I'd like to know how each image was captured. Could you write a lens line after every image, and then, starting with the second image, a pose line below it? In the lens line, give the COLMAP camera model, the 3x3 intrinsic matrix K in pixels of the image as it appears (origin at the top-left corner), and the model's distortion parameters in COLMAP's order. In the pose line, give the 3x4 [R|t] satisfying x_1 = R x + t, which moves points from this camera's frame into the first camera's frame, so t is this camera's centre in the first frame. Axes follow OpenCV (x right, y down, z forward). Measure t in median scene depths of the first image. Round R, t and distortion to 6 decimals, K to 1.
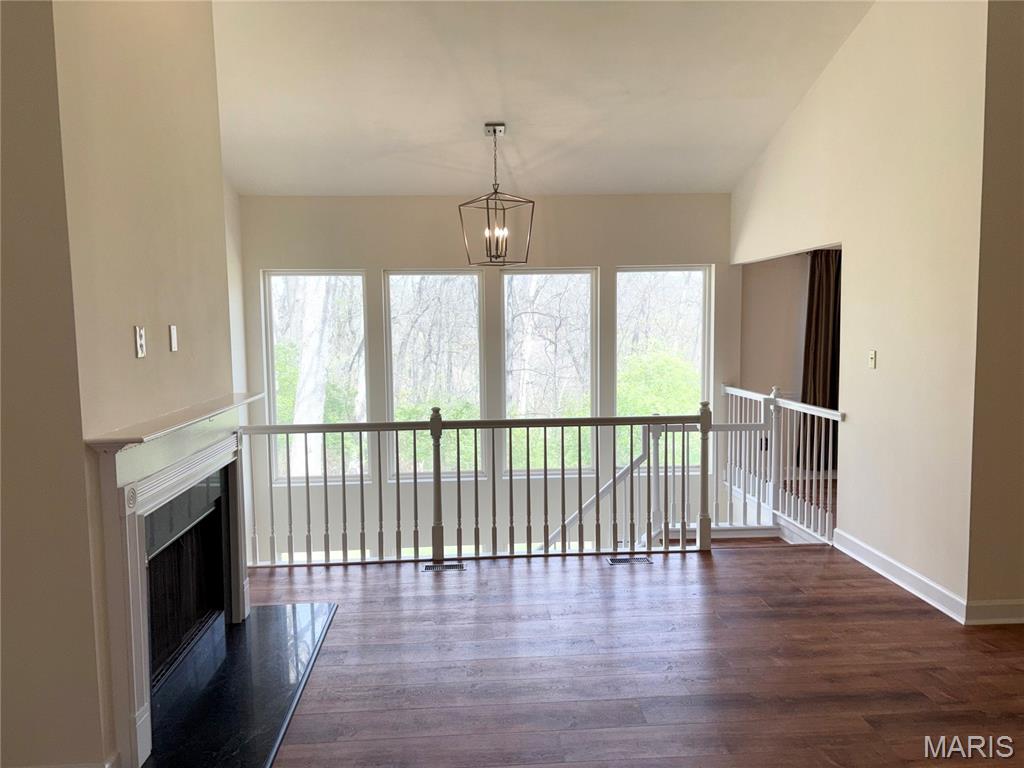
lens RADIAL K [[778.4, 0, 511.5], [0, 778.4, 384.7], [0, 0, 1]] dist [0.052424, -0.046950]
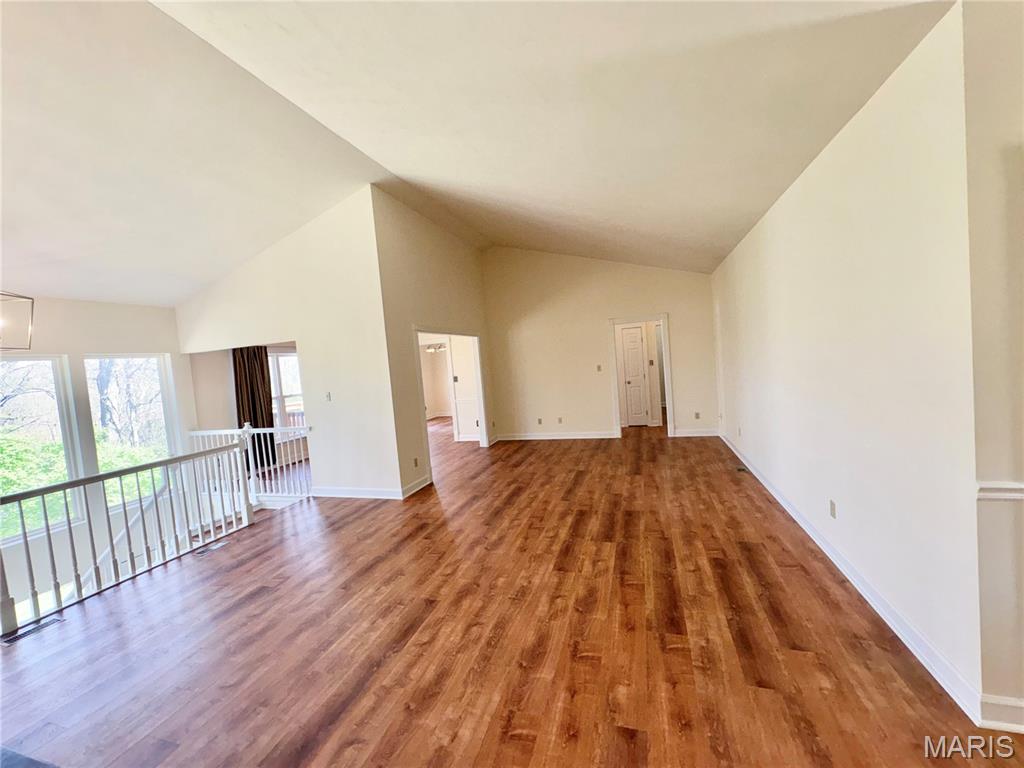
lens RADIAL K [[407.9, 0, 517.0], [0, 407.9, 380.5], [0, 0, 1]] dist [-0.001417, 0.000352]
pose [[0.360942, -0.061559, 0.930555, -0.328895], [0.155298, 0.987854, 0.005112, -0.002338], [-0.919567, 0.142668, 0.366118, 0.140040]]
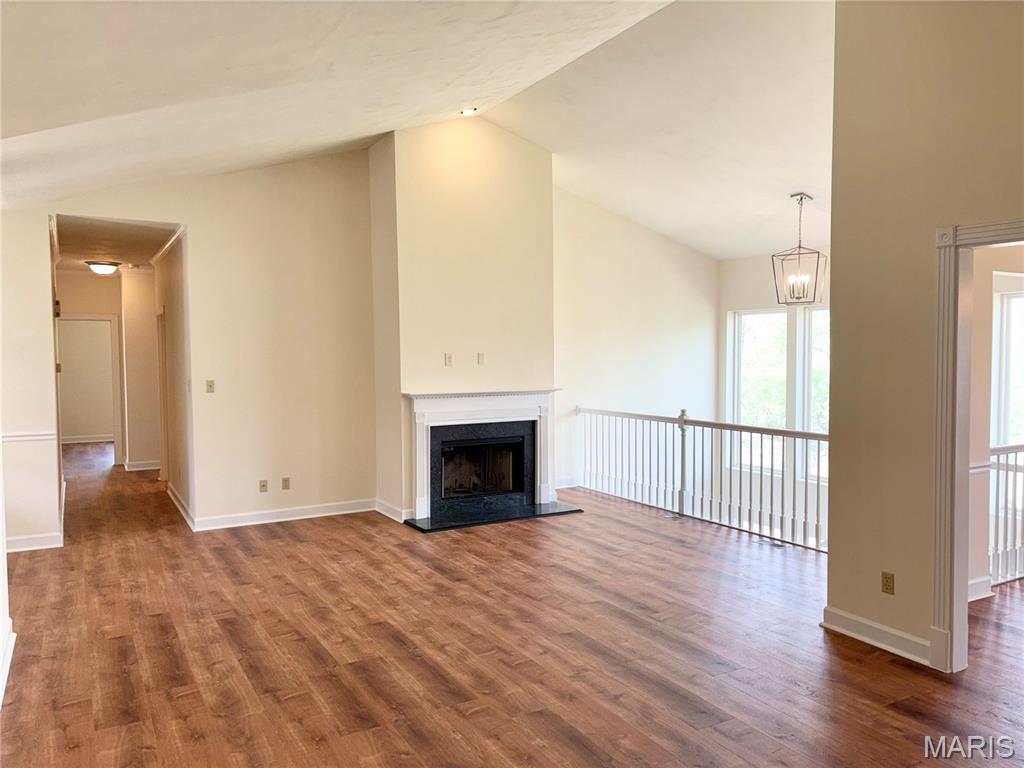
lens RADIAL K [[778.4, 0, 510.5], [0, 778.4, 387.6], [0, 0, 1]] dist [0.052424, -0.046950]
pose [[0.425500, 0.053974, -0.903347, 1.070679], [-0.074009, 0.996951, 0.024706, -0.023449], [0.901927, 0.056343, 0.428197, 0.073643]]
